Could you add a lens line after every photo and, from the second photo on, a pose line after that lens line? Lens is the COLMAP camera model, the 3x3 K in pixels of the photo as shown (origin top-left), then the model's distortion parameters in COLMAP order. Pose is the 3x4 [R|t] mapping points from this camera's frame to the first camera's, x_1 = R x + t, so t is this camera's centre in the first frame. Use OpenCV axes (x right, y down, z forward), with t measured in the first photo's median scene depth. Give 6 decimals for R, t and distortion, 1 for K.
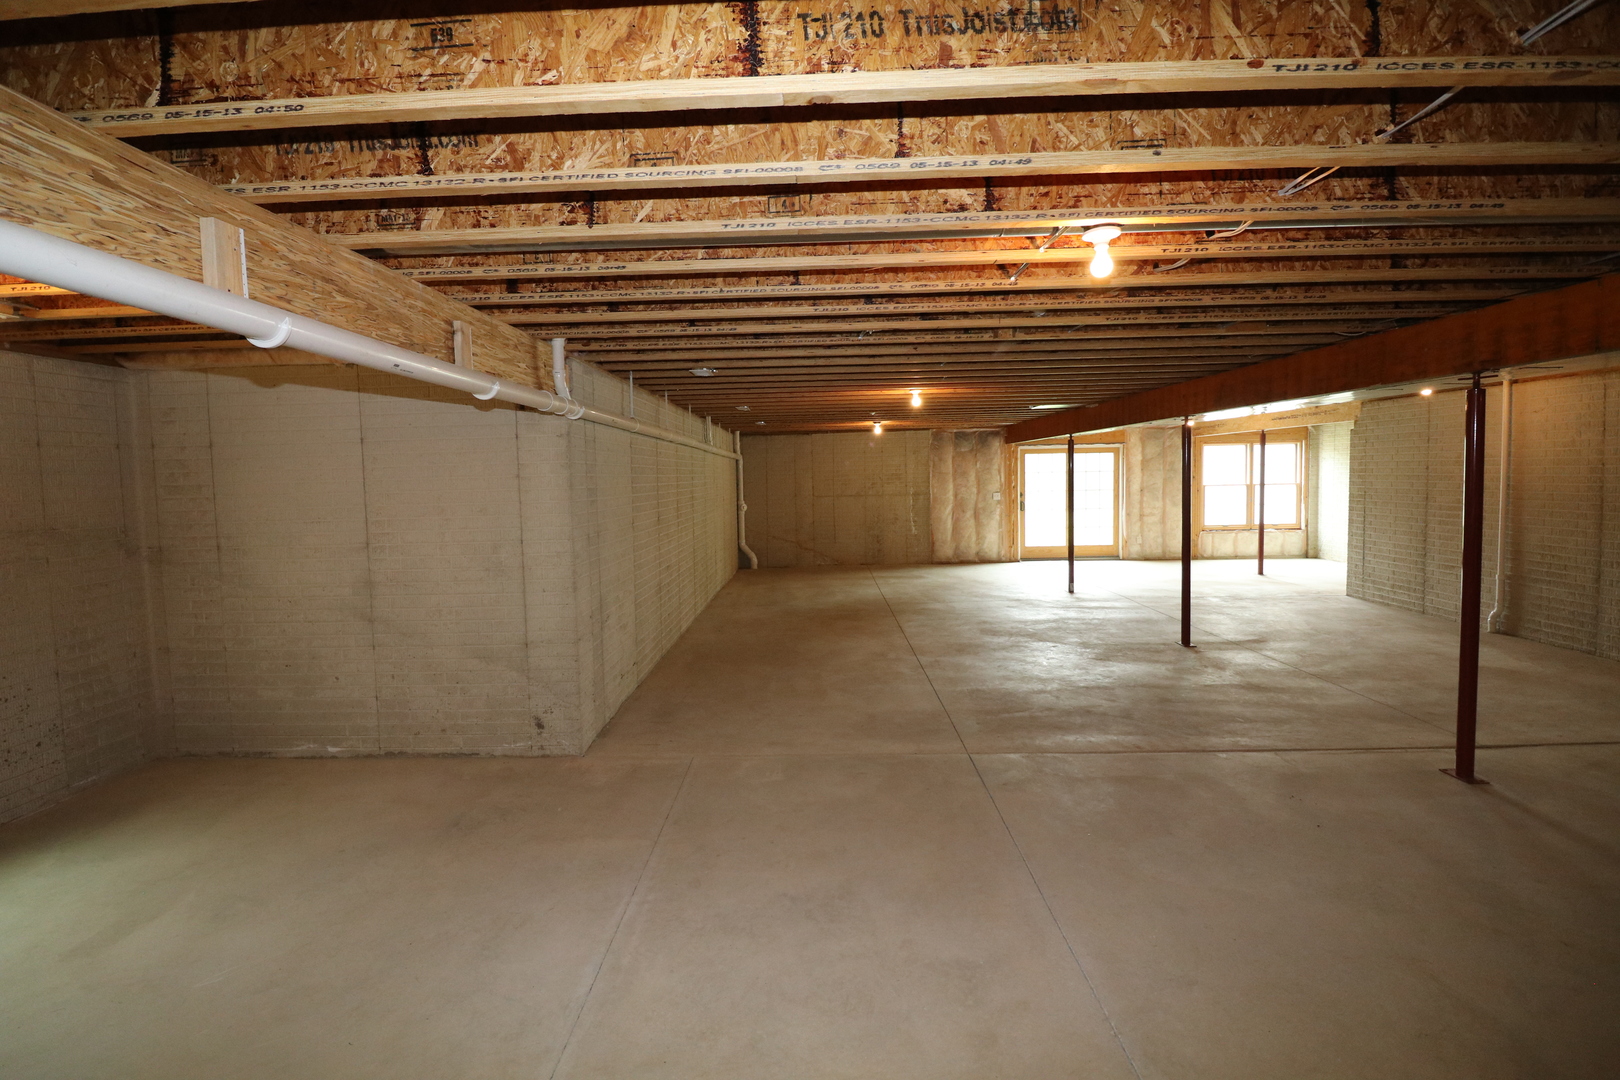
lens RADIAL K [[748.0, 0, 802.4], [0, 748.0, 520.5], [0, 0, 1]] dist [0.000643, -0.012406]
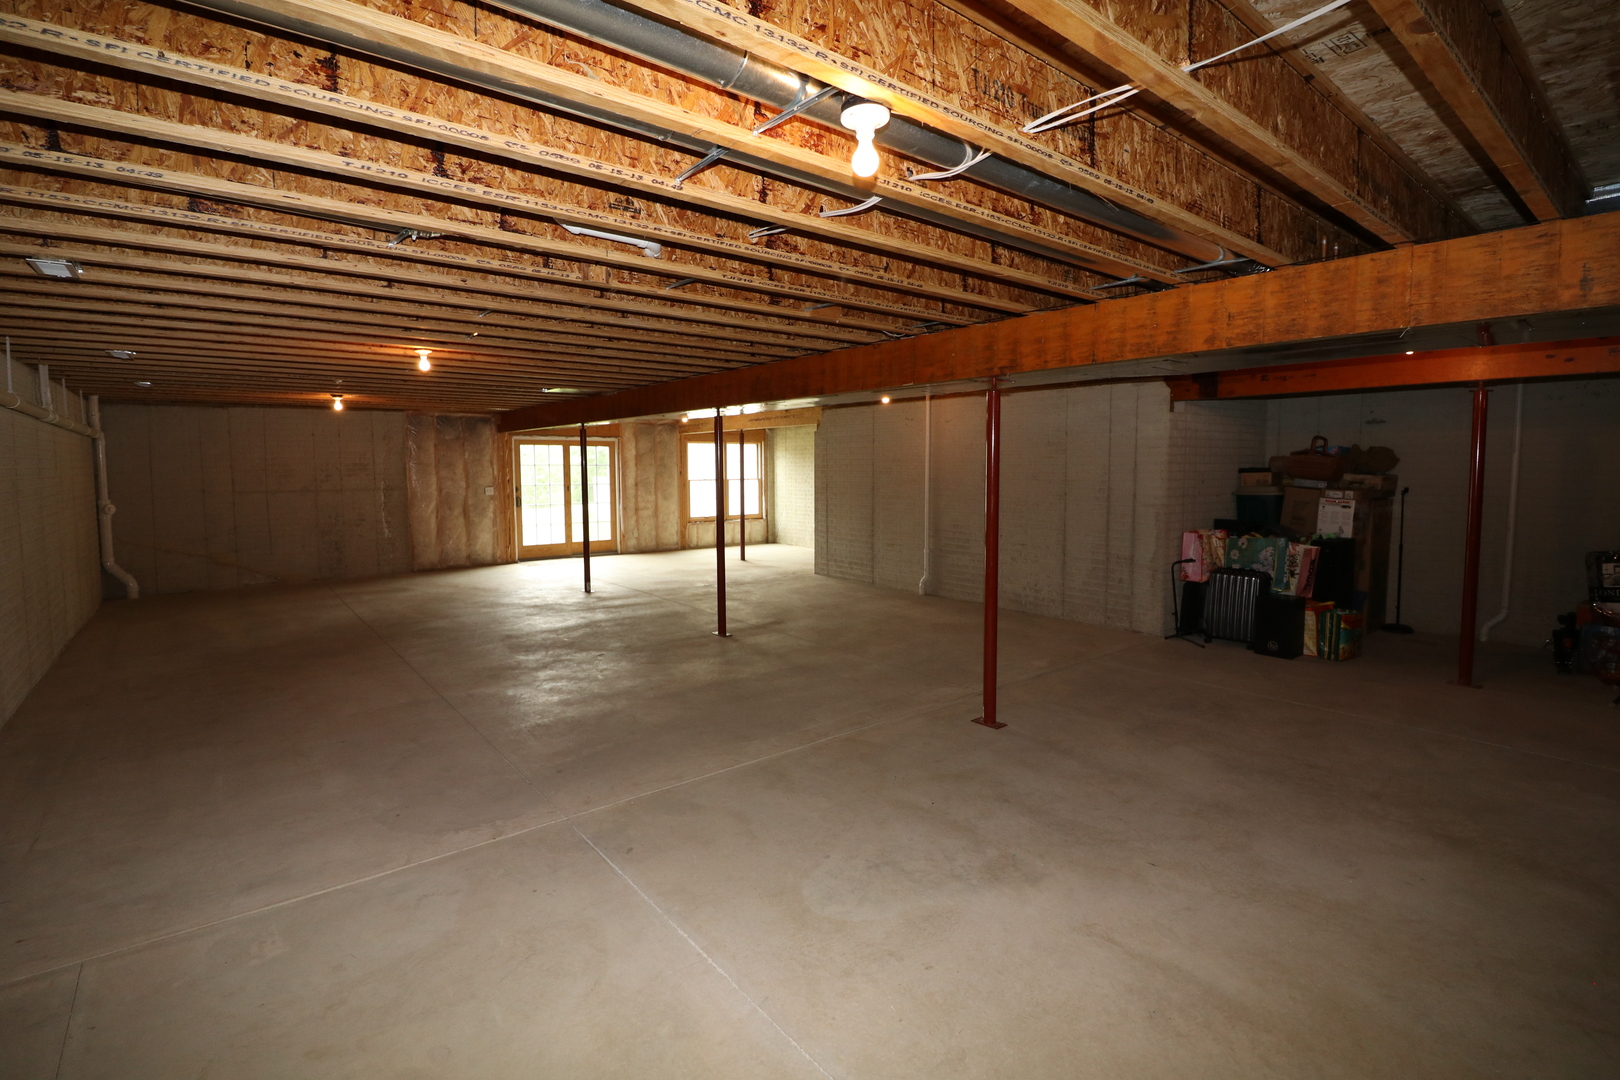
lens RADIAL K [[741.5, 0, 792.6], [0, 741.5, 520.7], [0, 0, 1]] dist [0.000028, -0.013211]
pose [[0.770197, -0.029636, 0.637118, -0.056838], [0.027124, 0.999538, 0.013704, 0.001486], [-0.637230, 0.006727, 0.770645, 0.204357]]
